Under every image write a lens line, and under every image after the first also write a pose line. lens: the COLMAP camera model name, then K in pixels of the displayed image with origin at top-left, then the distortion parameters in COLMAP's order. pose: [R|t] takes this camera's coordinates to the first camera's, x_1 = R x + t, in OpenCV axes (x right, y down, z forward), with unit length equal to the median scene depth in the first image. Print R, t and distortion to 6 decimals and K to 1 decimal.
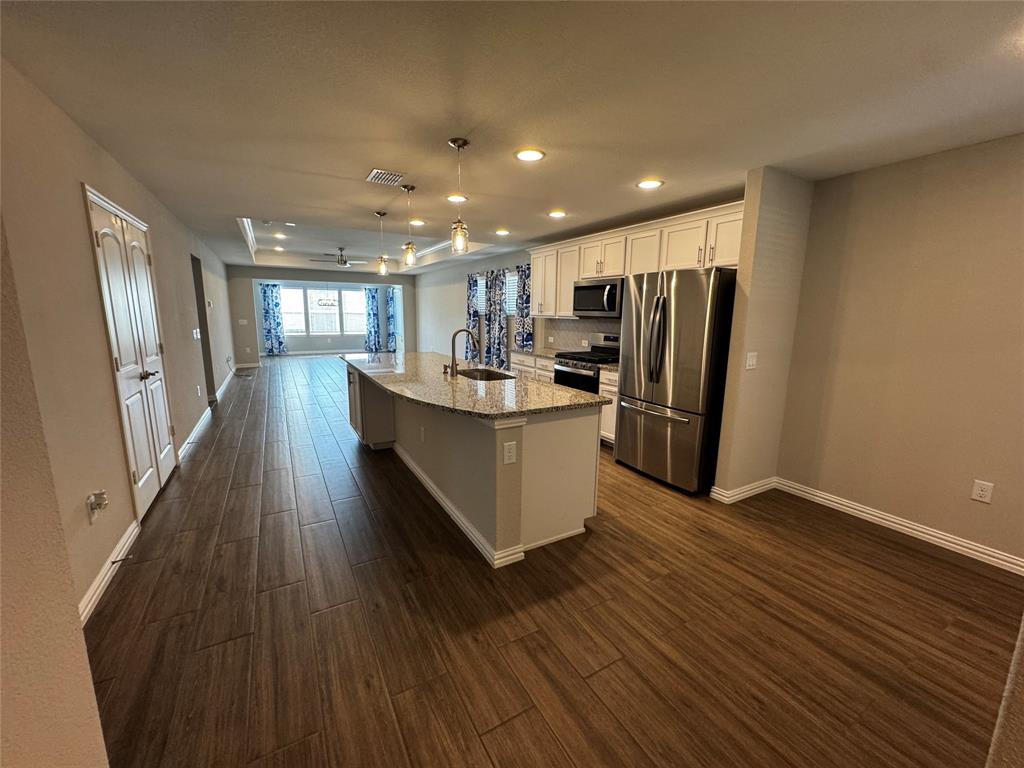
lens RADIAL K [[412.0, 0, 508.6], [0, 412.0, 382.1], [0, 0, 1]] dist [-0.000199, 0.000058]
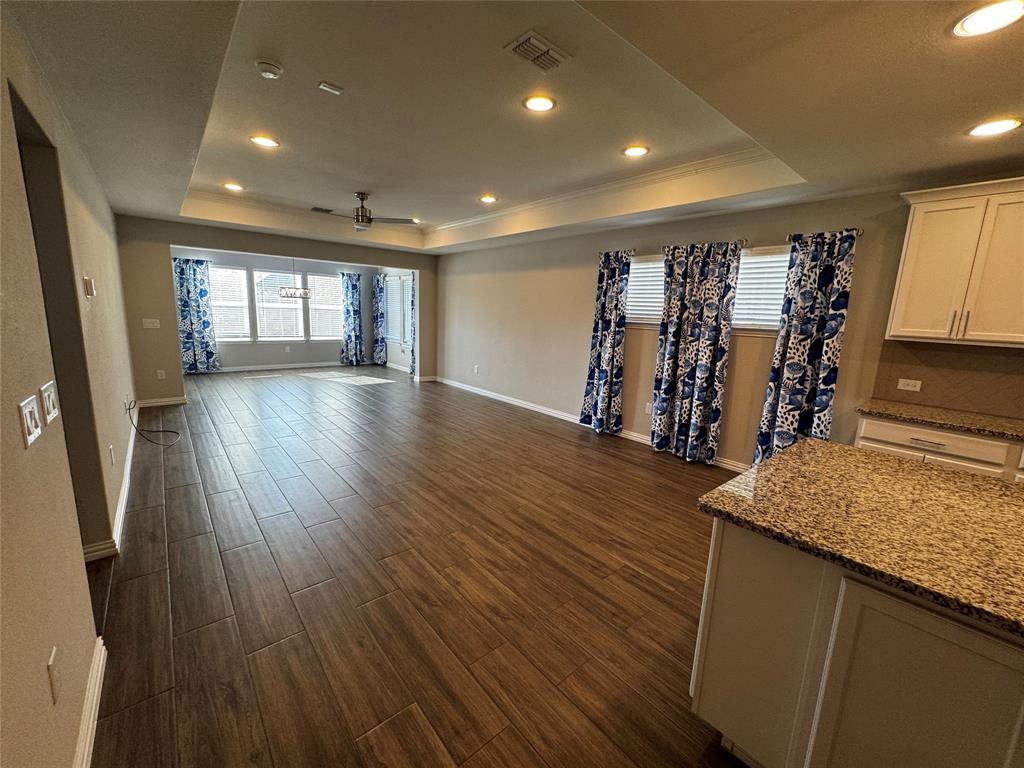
lens RADIAL K [[412.0, 0, 511.3], [0, 412.0, 380.9], [0, 0, 1]] dist [-0.000199, 0.000058]
pose [[0.981927, -0.006436, 0.189149, -0.225234], [0.005453, 0.999969, 0.005716, -0.056364], [-0.189180, -0.004582, 0.981932, 0.301067]]
